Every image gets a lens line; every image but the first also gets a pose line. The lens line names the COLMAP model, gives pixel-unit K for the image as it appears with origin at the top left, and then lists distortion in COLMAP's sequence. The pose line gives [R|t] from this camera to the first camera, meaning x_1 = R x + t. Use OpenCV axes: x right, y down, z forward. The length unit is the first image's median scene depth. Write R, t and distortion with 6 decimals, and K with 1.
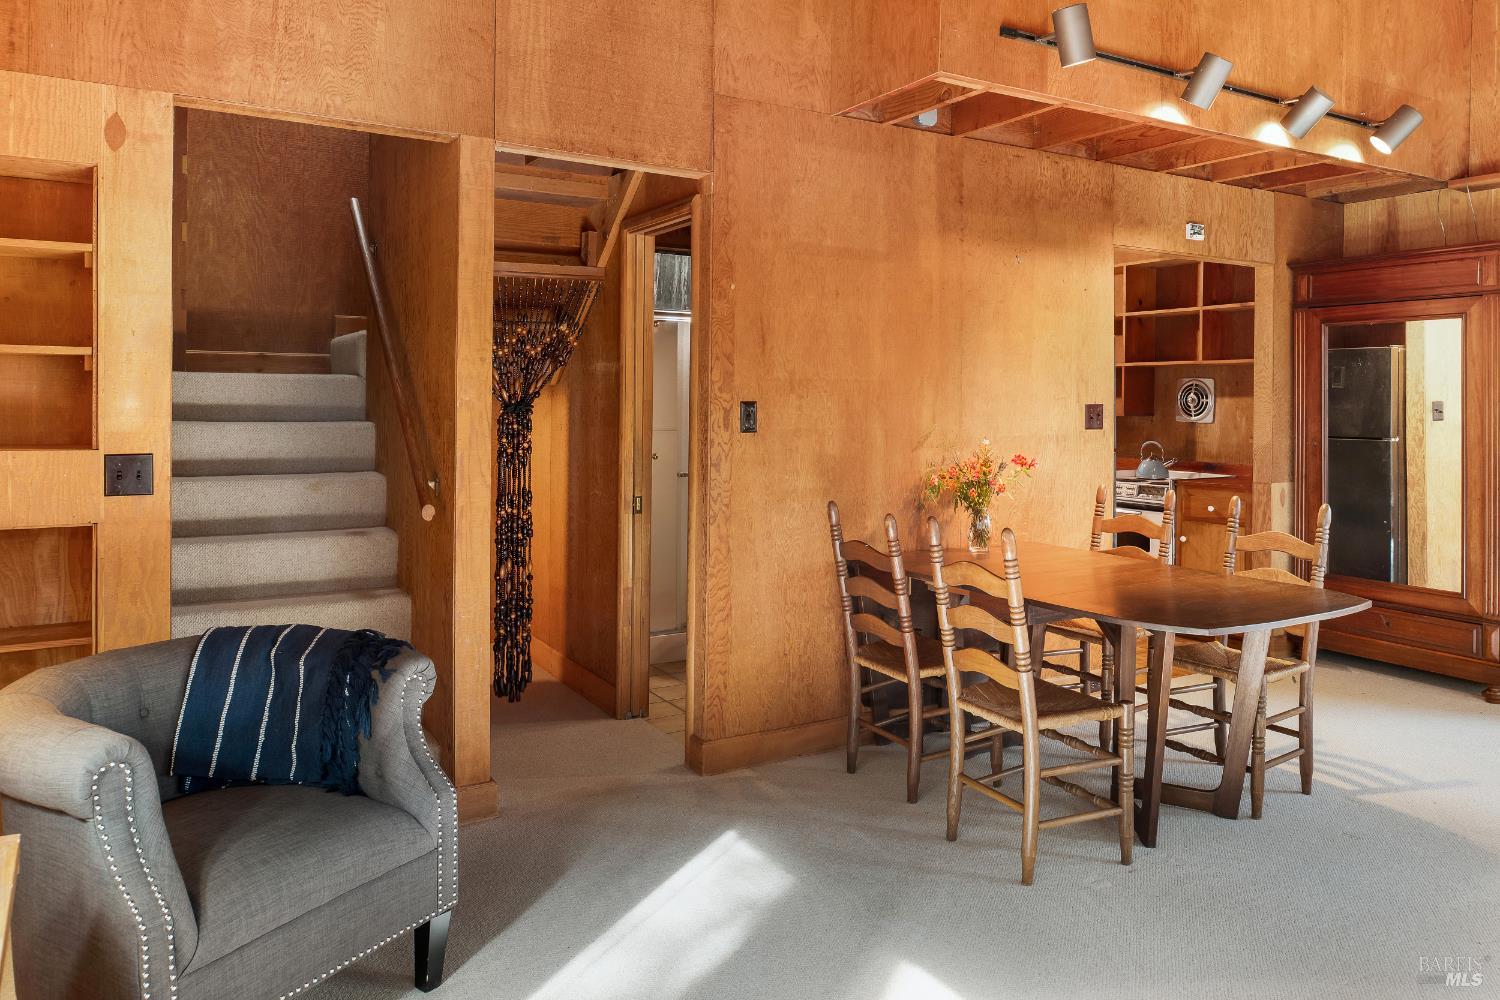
lens RADIAL K [[1043.7, 0, 754.1], [0, 1043.7, 417.1], [0, 0, 1]] dist [0.004130, -0.003168]
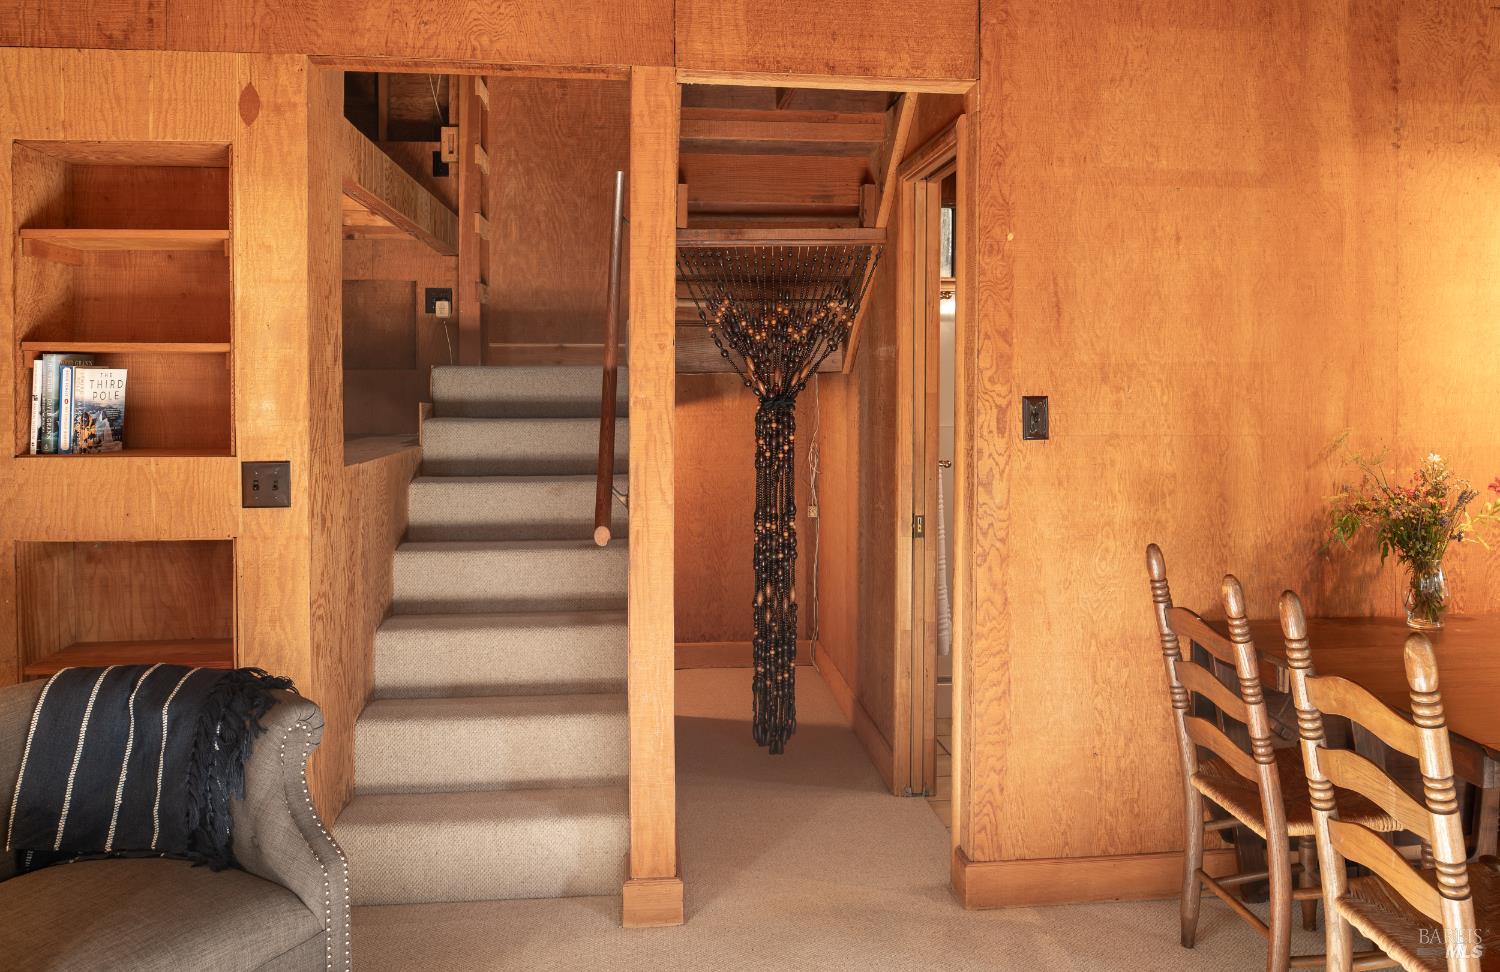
lens RADIAL K [[1037.6, 0, 749.9], [0, 1037.6, 402.3], [0, 0, 1]] dist [-0.006184, -0.006222]
pose [[0.908207, -0.000858, -0.418520, 0.115128], [0.001563, 0.999998, 0.001342, -0.012029], [0.418518, -0.001873, 0.908206, 0.274837]]
